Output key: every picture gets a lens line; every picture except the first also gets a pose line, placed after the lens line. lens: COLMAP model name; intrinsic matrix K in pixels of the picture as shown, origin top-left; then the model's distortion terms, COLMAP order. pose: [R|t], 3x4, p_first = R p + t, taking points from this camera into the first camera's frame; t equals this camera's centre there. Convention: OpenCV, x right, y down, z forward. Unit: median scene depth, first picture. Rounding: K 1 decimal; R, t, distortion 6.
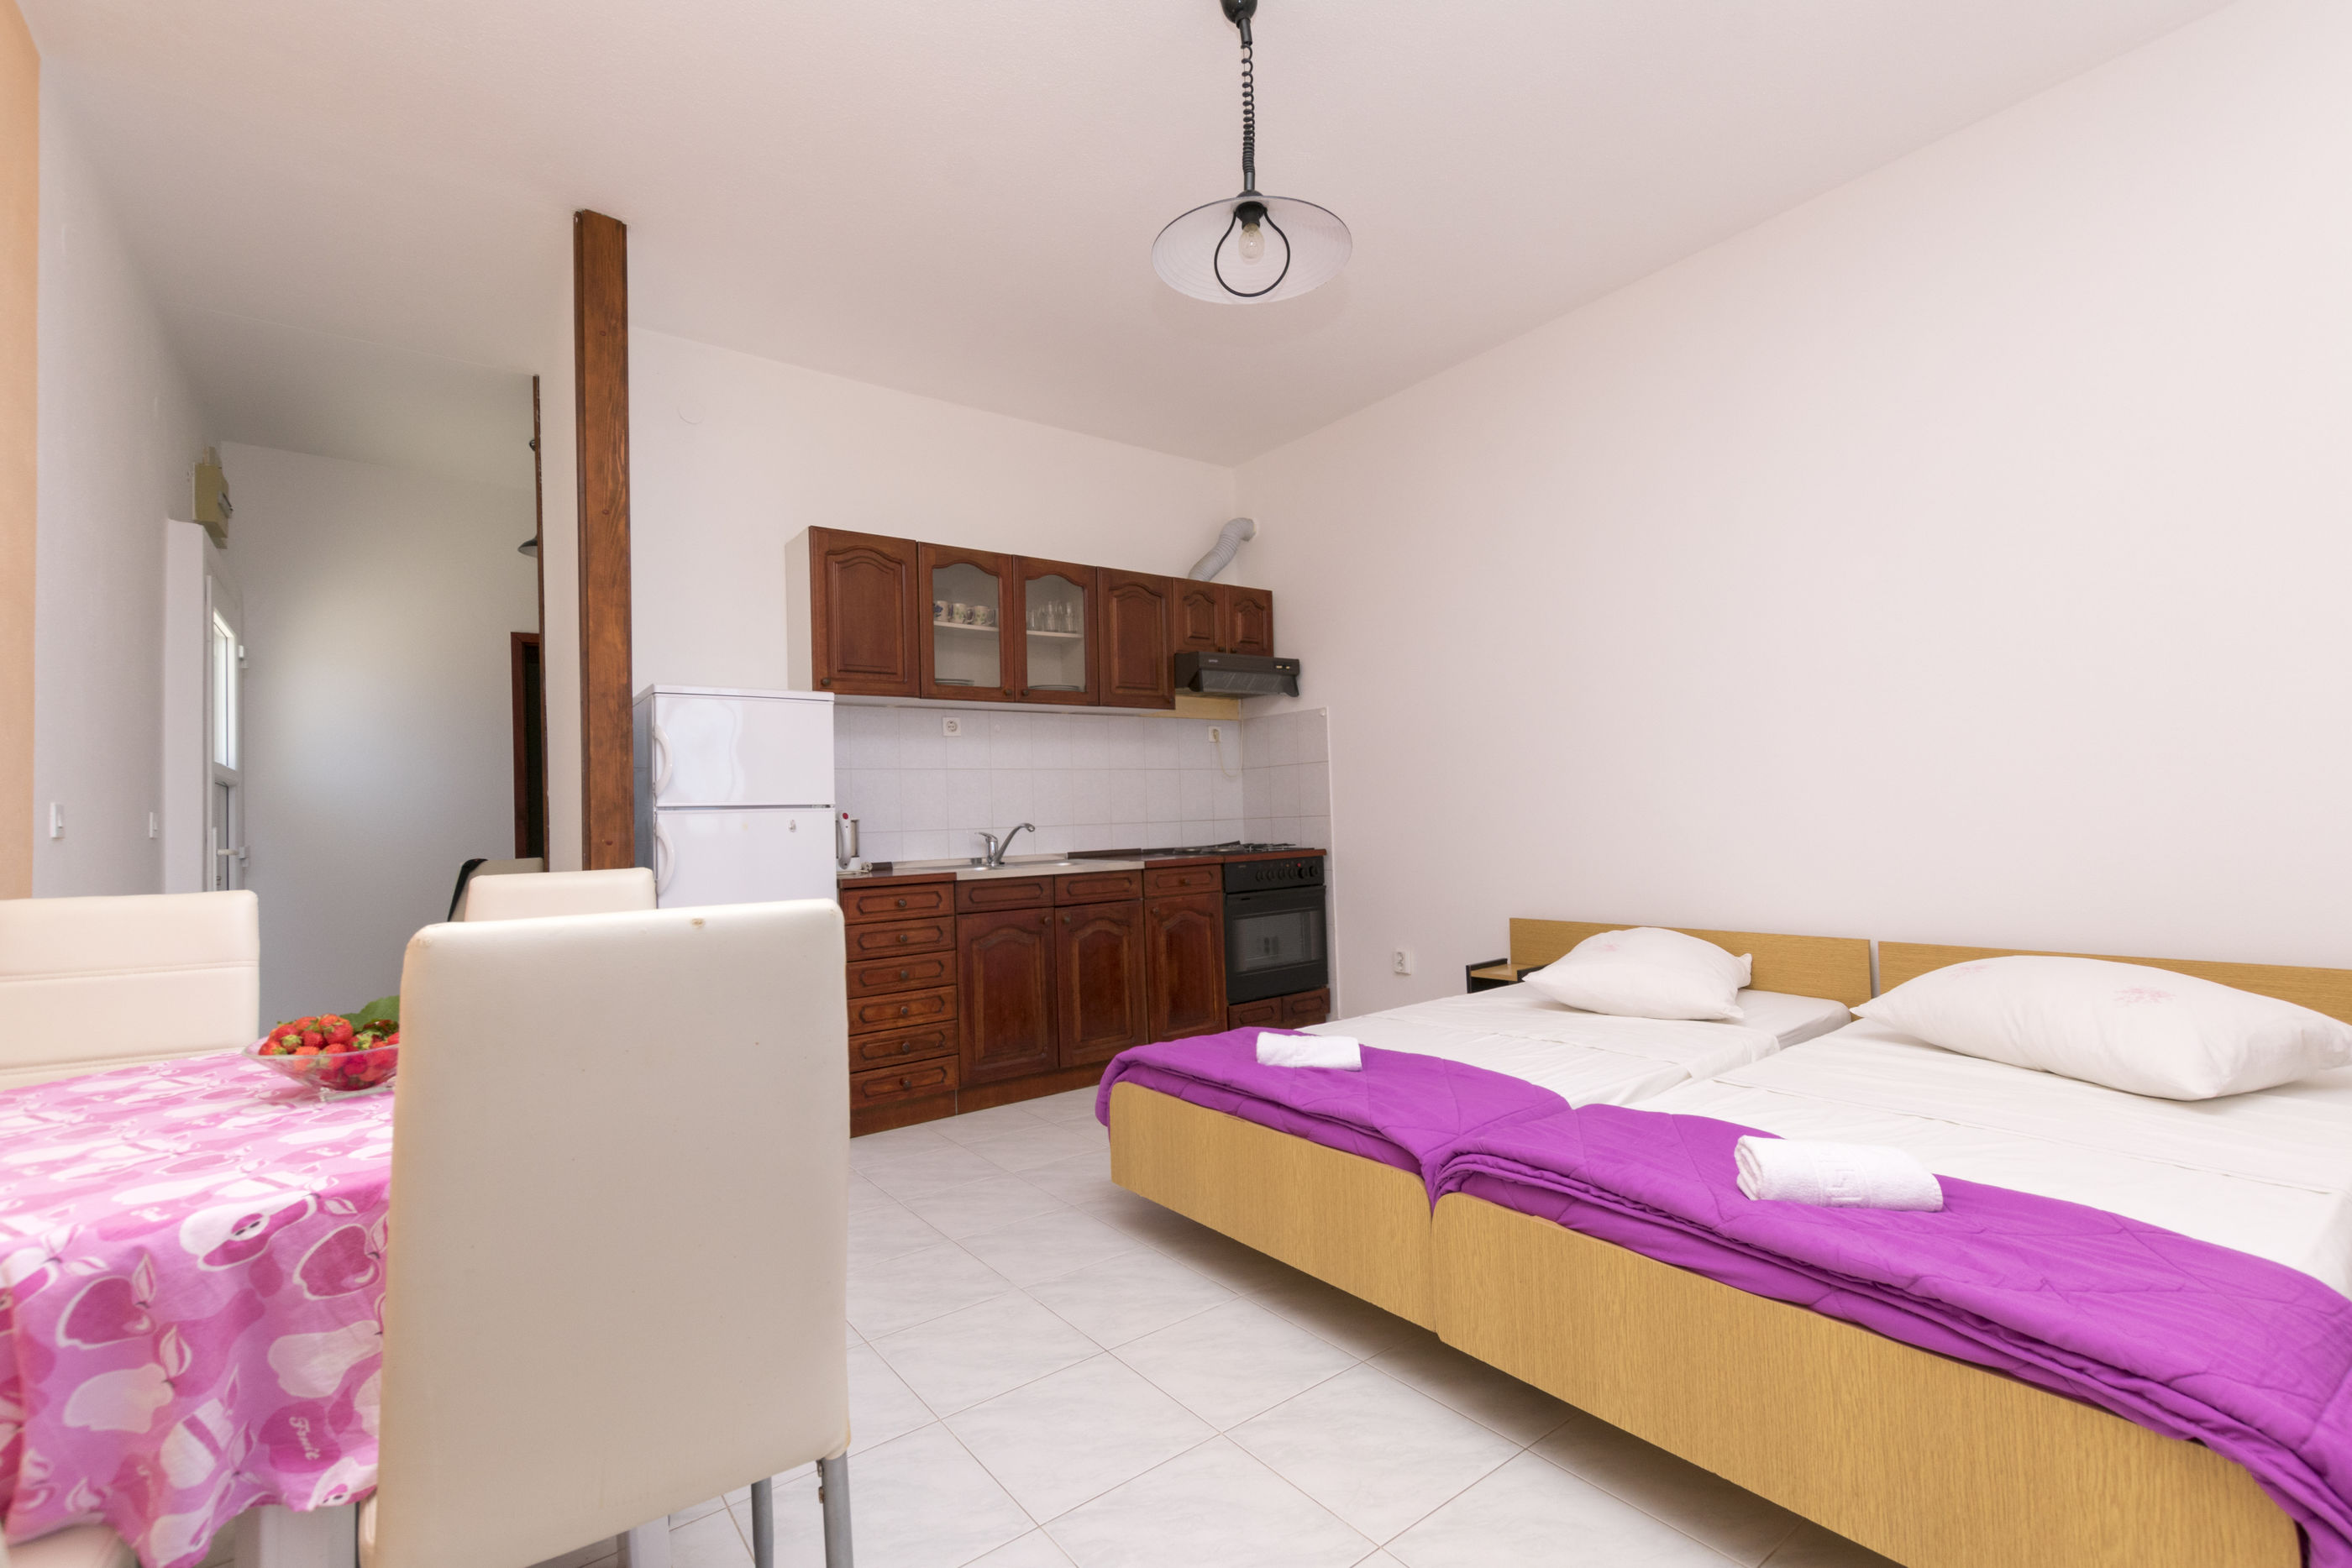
lens RADIAL K [[1016.0, 0, 1170.3], [0, 1016.0, 783.5], [0, 0, 1]] dist [0.002207, 0.000273]
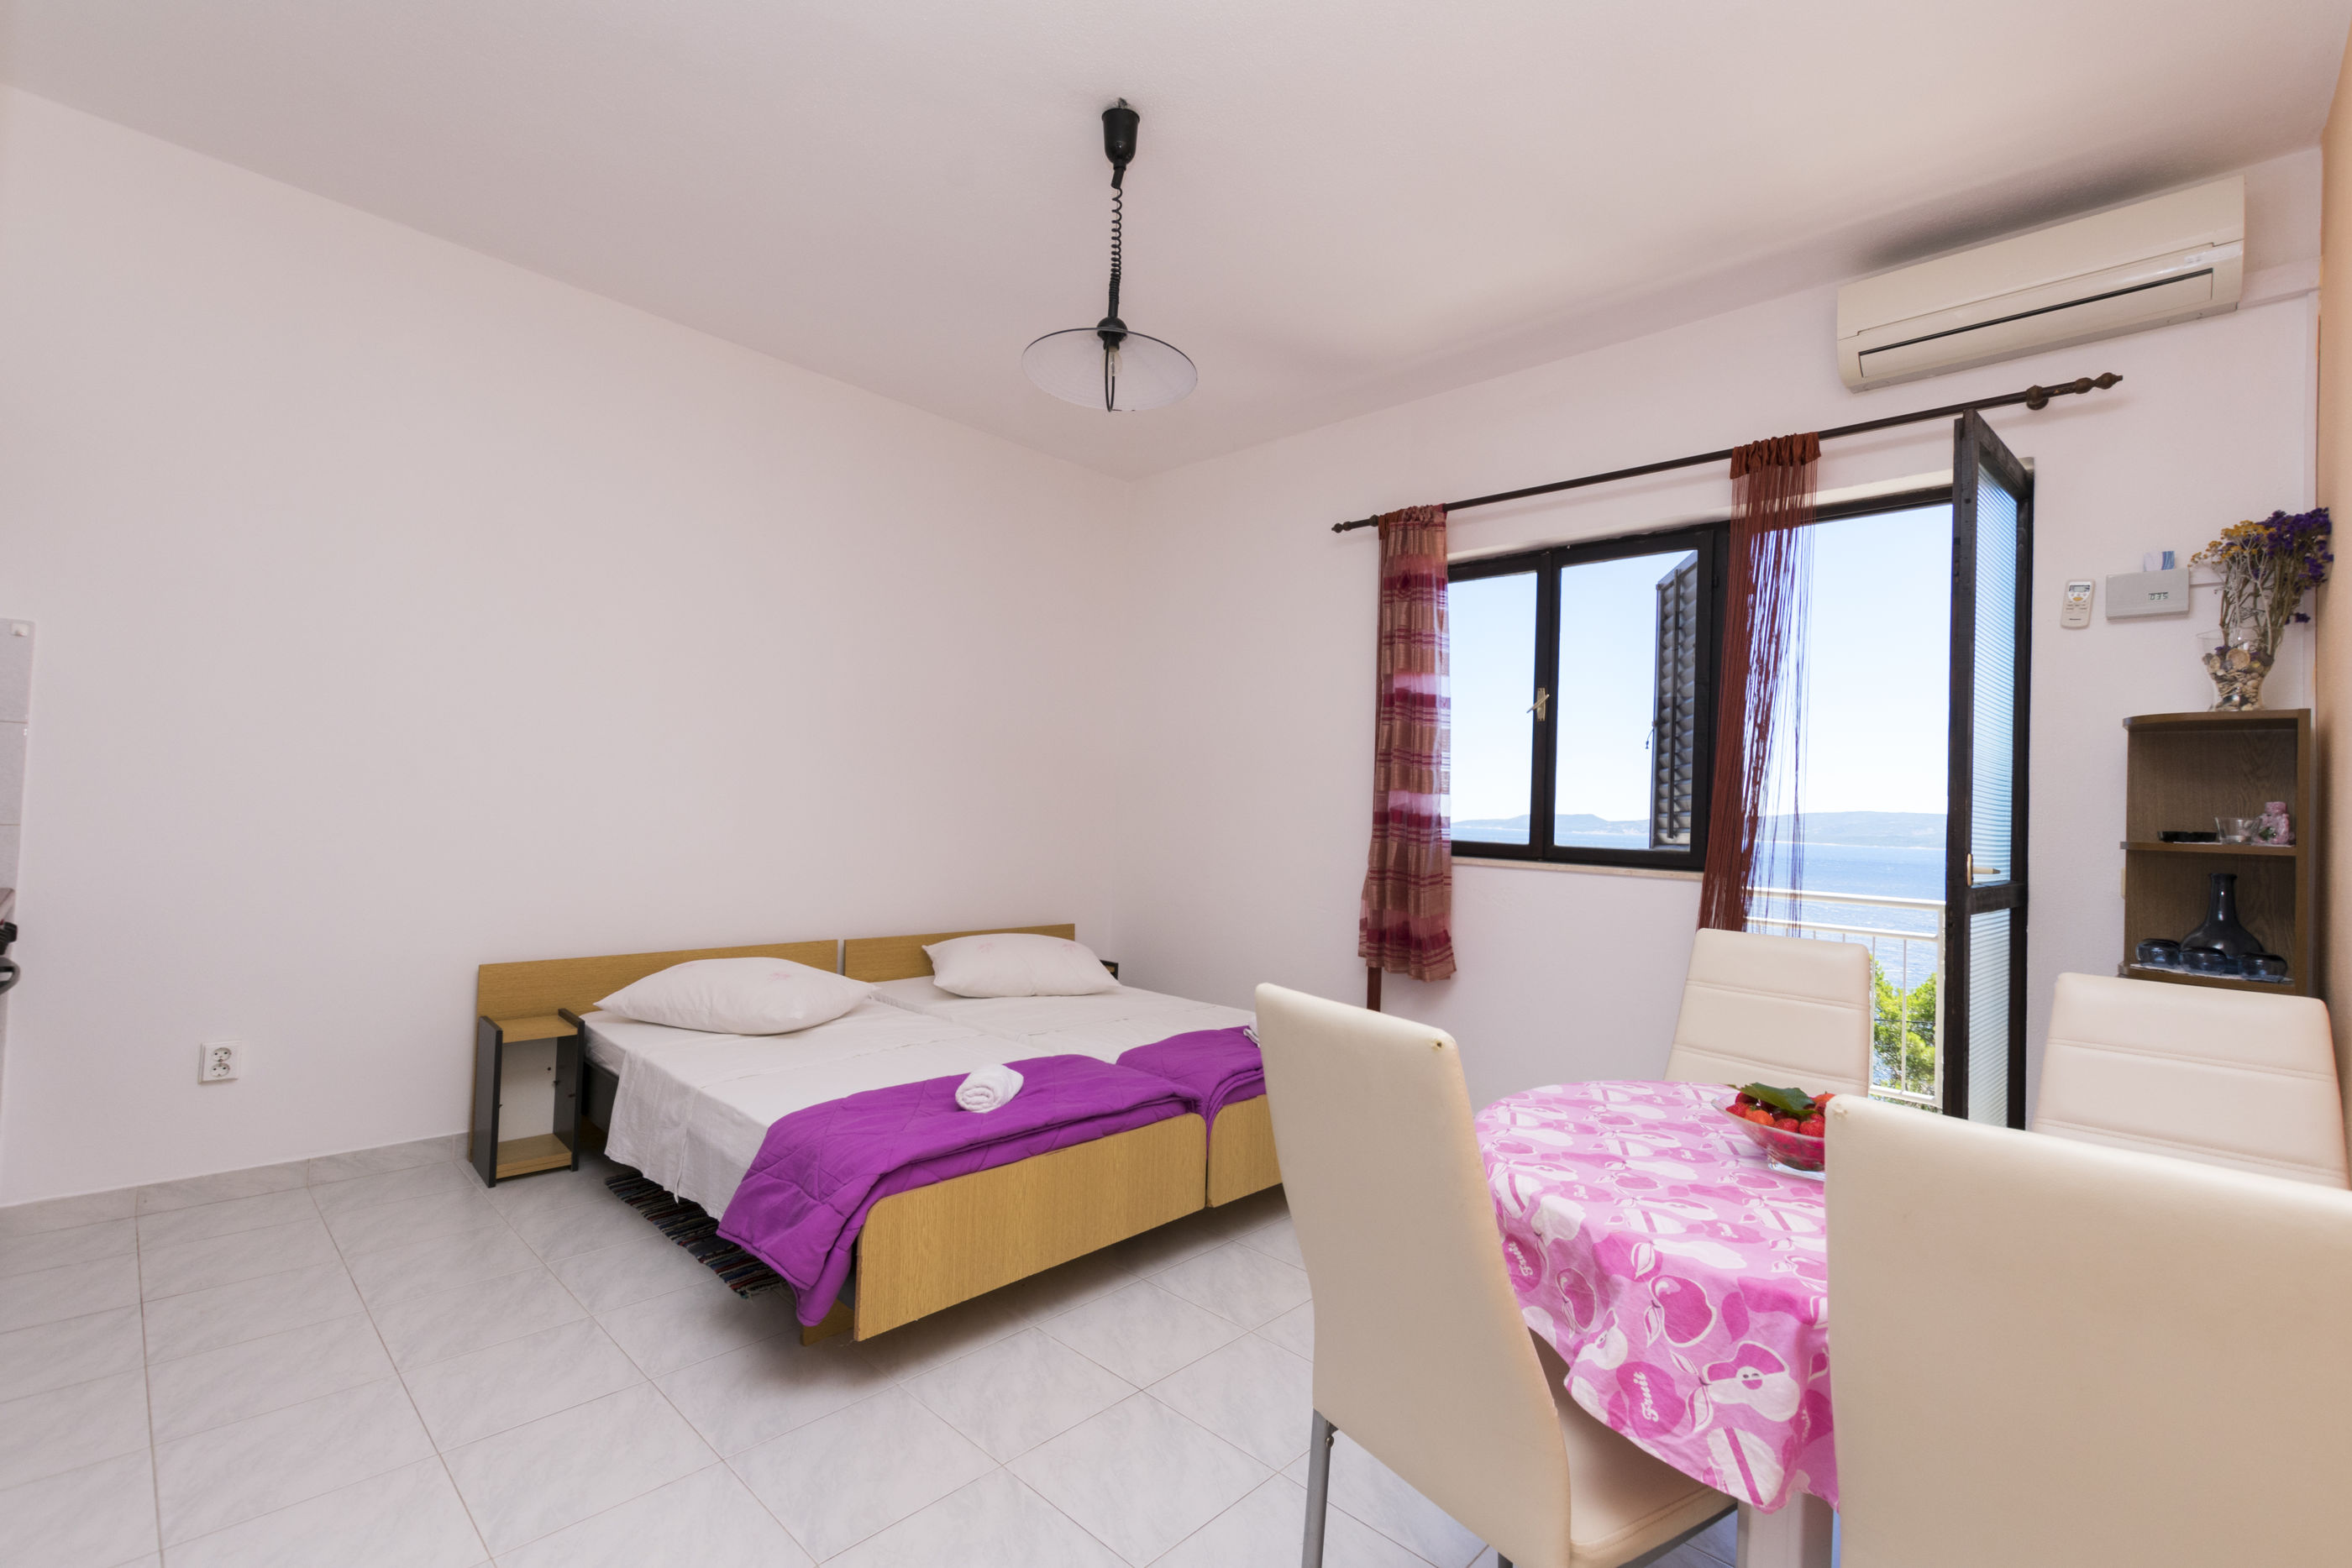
lens RADIAL K [[1024.3, 0, 1177.8], [0, 1024.3, 782.4], [0, 0, 1]] dist [0.001597, -0.000677]
pose [[-0.170286, 0.058346, 0.983666, -0.580168], [-0.069316, 0.995063, -0.071021, 0.006827], [-0.982954, -0.080278, -0.165401, 0.607489]]
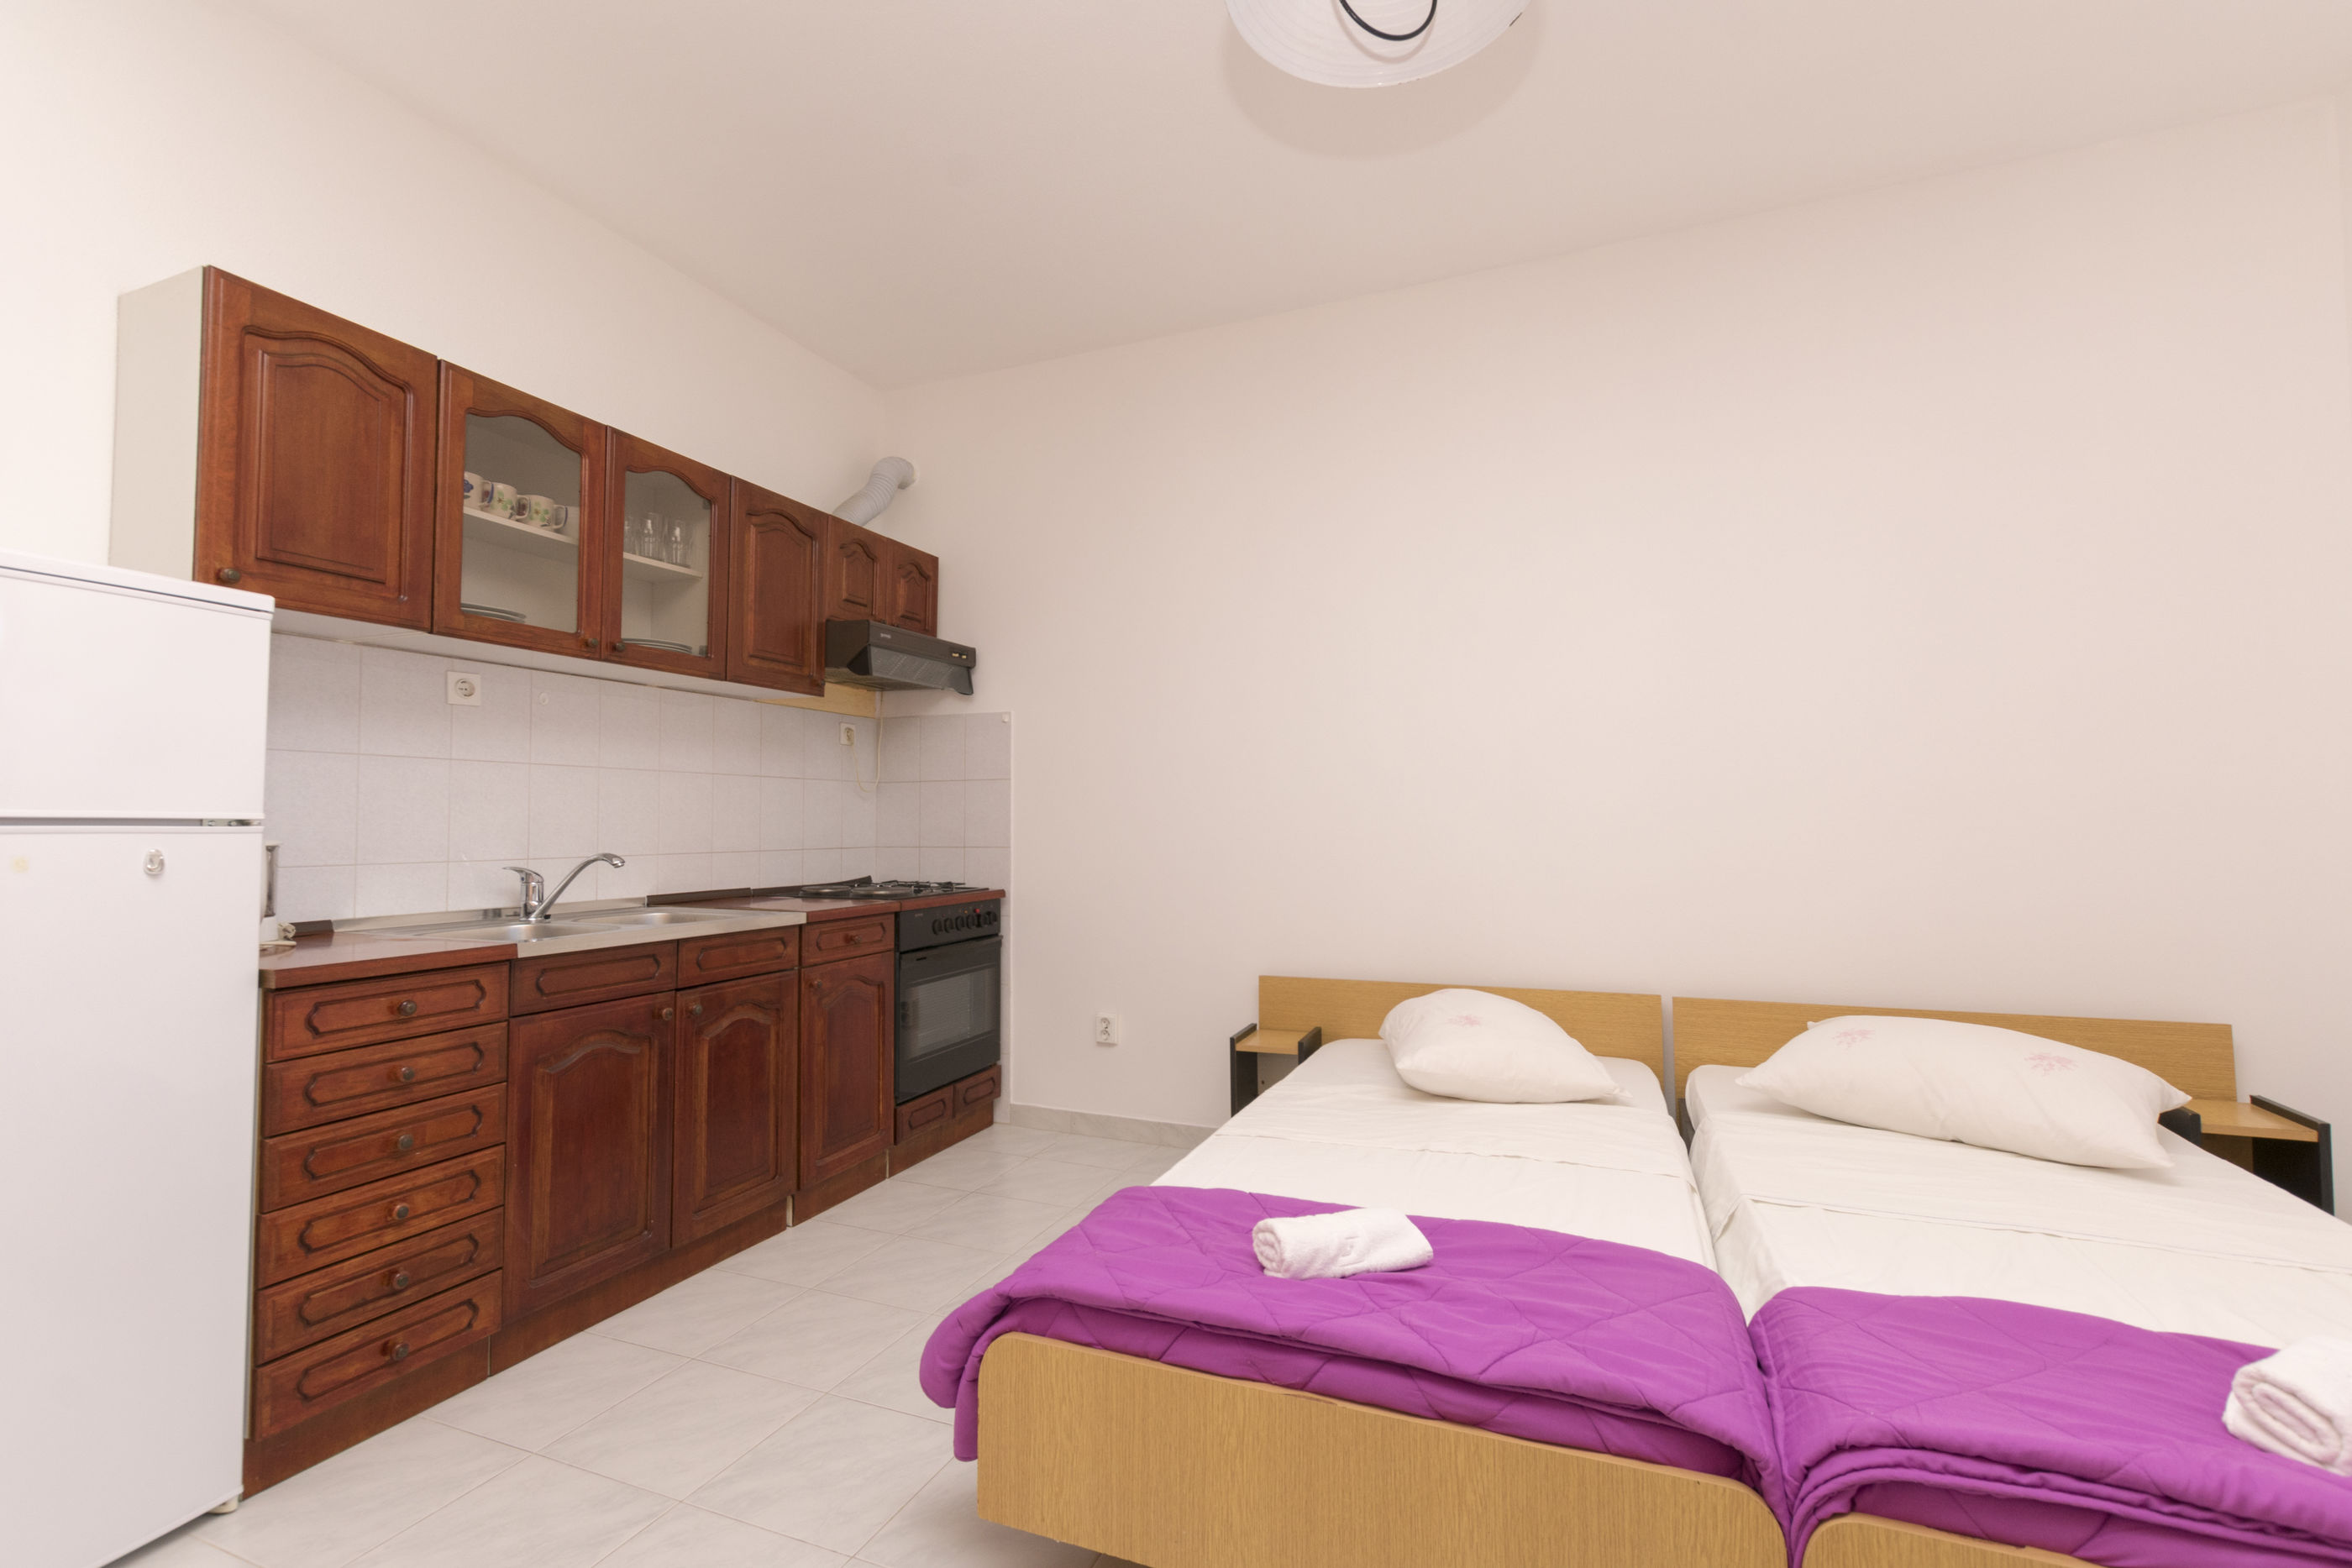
lens RADIAL K [[1024.3, 0, 1177.8], [0, 1024.3, 782.4], [0, 0, 1]] dist [0.001597, -0.000677]
pose [[0.855760, 0.053047, 0.514647, -0.181464], [-0.044327, 0.998590, -0.029223, -0.002167], [-0.515471, 0.002195, 0.856904, 0.298593]]
